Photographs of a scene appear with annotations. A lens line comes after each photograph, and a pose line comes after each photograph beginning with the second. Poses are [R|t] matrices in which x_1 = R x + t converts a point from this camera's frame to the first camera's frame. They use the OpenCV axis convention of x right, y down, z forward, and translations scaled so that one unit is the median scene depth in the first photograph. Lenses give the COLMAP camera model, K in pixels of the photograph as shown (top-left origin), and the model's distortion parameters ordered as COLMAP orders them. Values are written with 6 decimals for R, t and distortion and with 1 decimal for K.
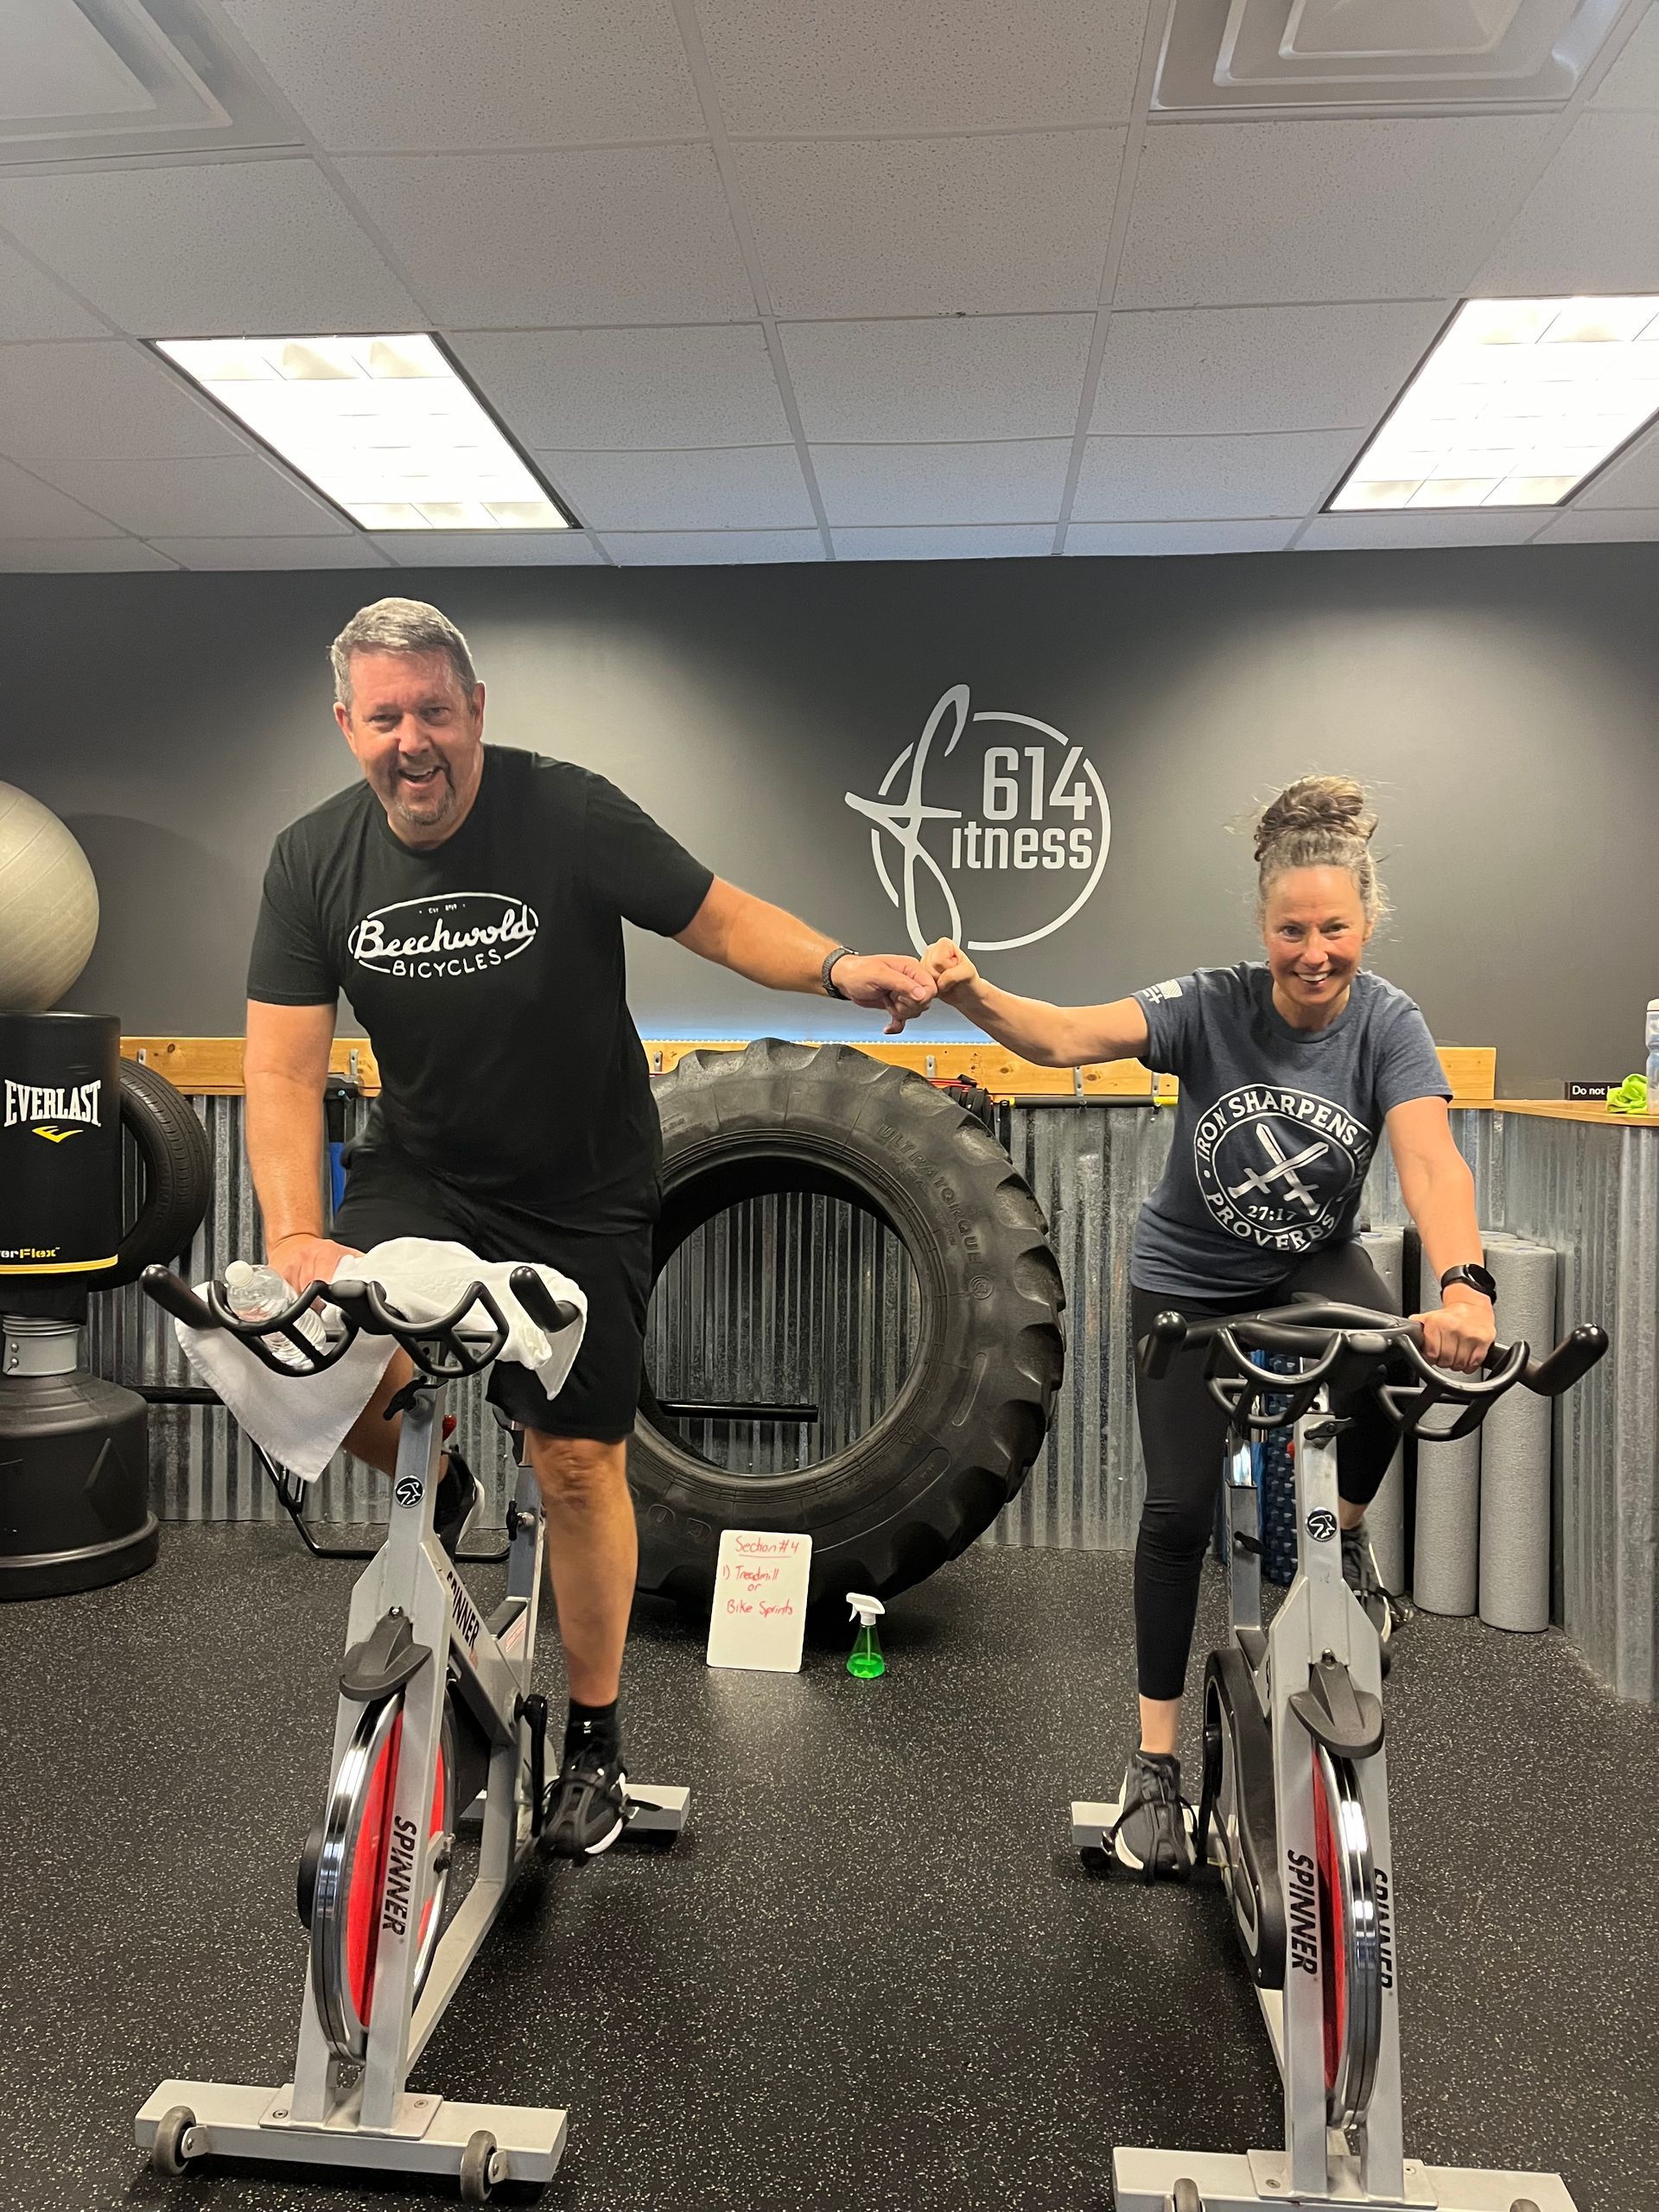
lens RADIAL K [[1663.1, 0, 809.9], [0, 1663.1, 1105.7], [0, 0, 1]] dist [0.070362, -0.105556]
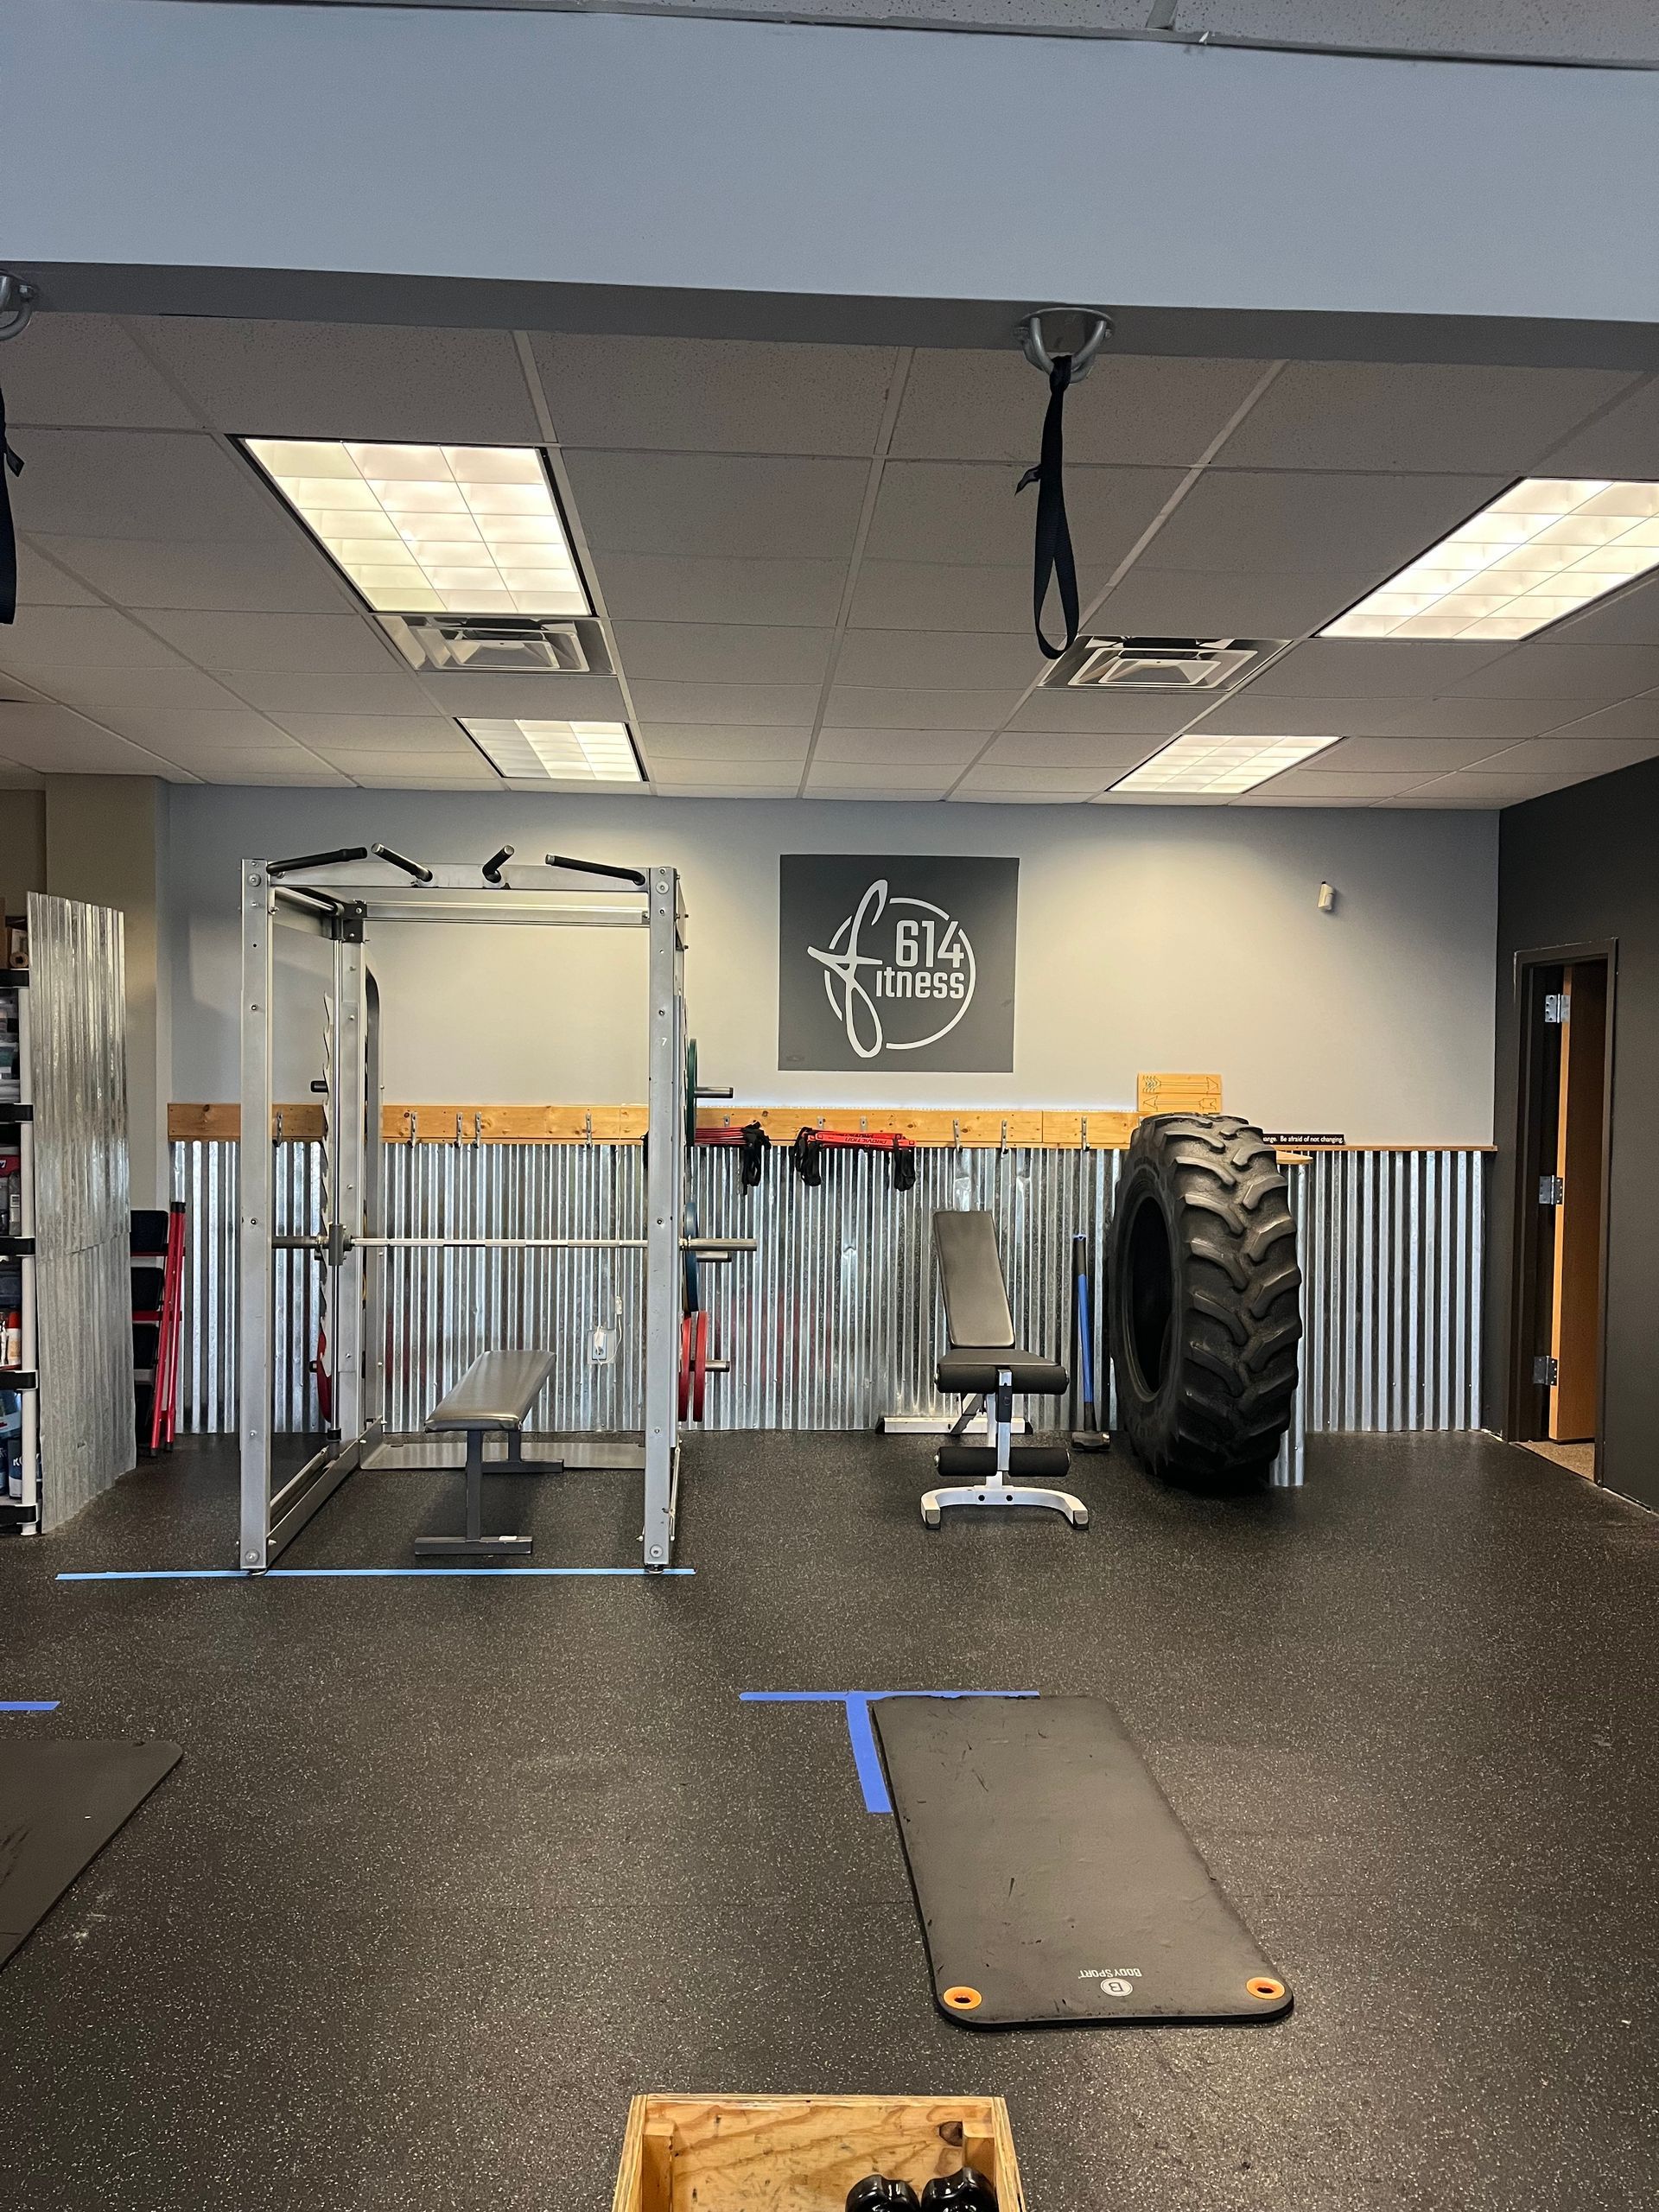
lens RADIAL K [[1663.1, 0, 834.8], [0, 1663.1, 1101.1], [0, 0, 1]] dist [0.070362, -0.105556]
pose [[0.988644, 0.000408, 0.150276, -0.280122], [0.001041, 0.999954, -0.009563, -0.044546], [-0.150273, 0.009610, 0.988598, -0.797626]]
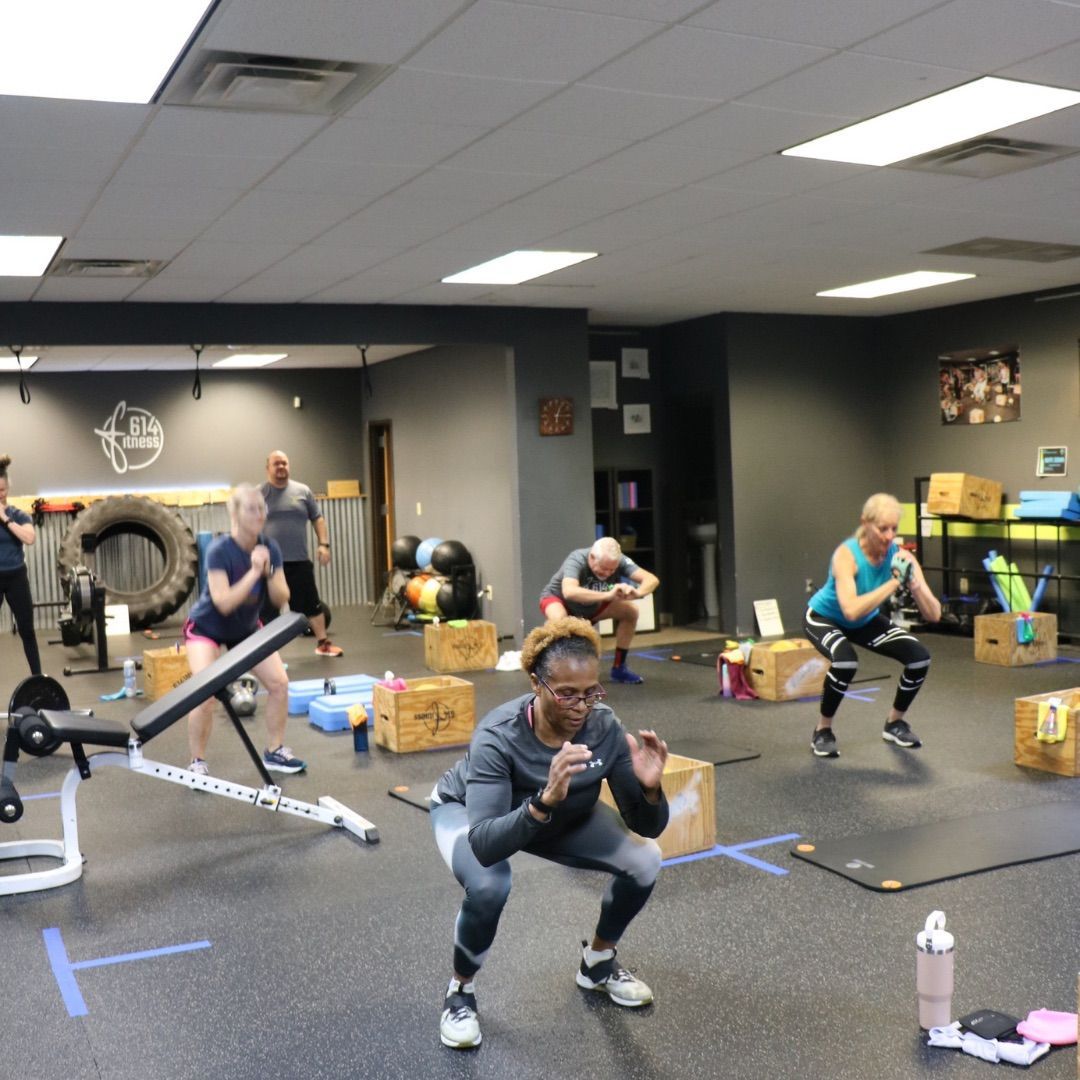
lens RADIAL K [[1321.5, 0, 533.5], [0, 1321.5, 540.5], [0, 0, 1]] dist [-0.147216, 0.000000]
pose [[0.852112, -0.066332, 0.519139, -1.029380], [0.059695, 0.997780, 0.029507, 0.060192], [-0.519944, 0.005846, 0.854181, -3.112184]]
